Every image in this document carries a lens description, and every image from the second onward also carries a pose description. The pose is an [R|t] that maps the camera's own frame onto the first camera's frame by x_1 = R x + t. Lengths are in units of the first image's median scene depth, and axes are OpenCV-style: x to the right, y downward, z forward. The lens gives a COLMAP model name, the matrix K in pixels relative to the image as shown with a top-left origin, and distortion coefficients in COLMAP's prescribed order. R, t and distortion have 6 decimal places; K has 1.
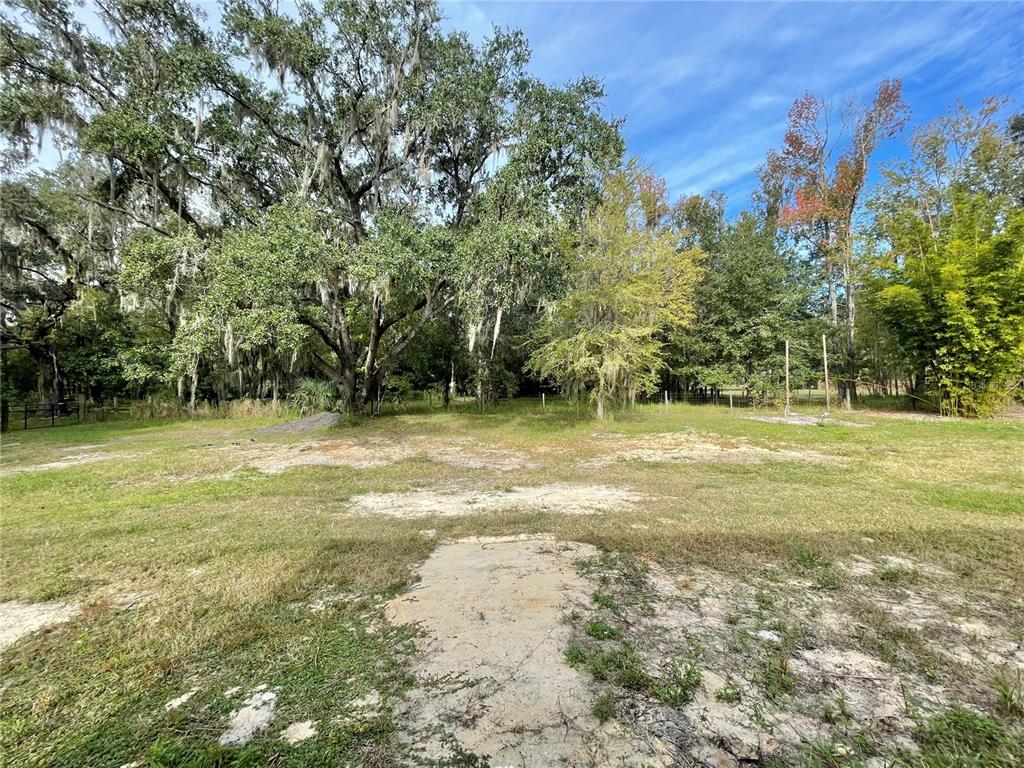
lens RADIAL K [[411.0, 0, 509.8], [0, 411.0, 387.5], [0, 0, 1]] dist [-0.002574, 0.000670]
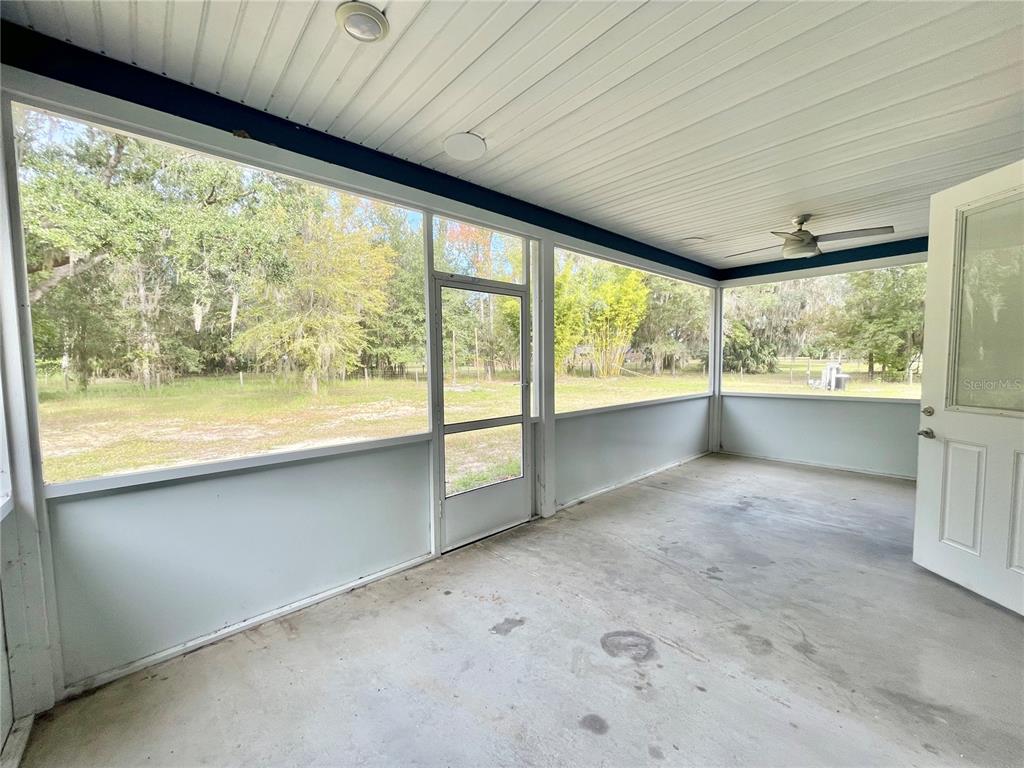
lens RADIAL K [[411.0, 0, 509.8], [0, 411.0, 387.5], [0, 0, 1]] dist [-0.002574, 0.000670]
pose [[0.745296, -0.037628, 0.665672, -0.089372], [0.002148, 0.998536, 0.054039, -0.000265], [-0.666731, -0.038846, 0.744286, -0.129965]]
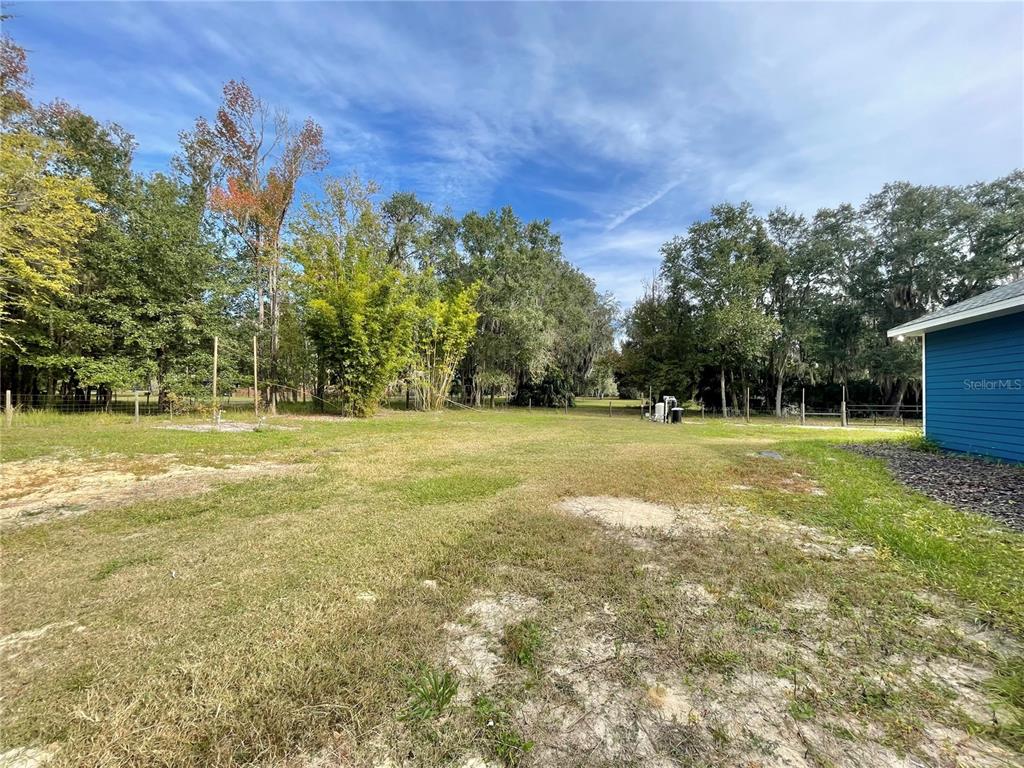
lens RADIAL K [[411.0, 0, 509.8], [0, 411.0, 387.5], [0, 0, 1]] dist [-0.002574, 0.000670]
pose [[0.314792, 0.035628, 0.948492, 0.050226], [-0.014250, 0.999360, -0.032809, 0.013134], [-0.949054, -0.003188, 0.315099, 0.134295]]
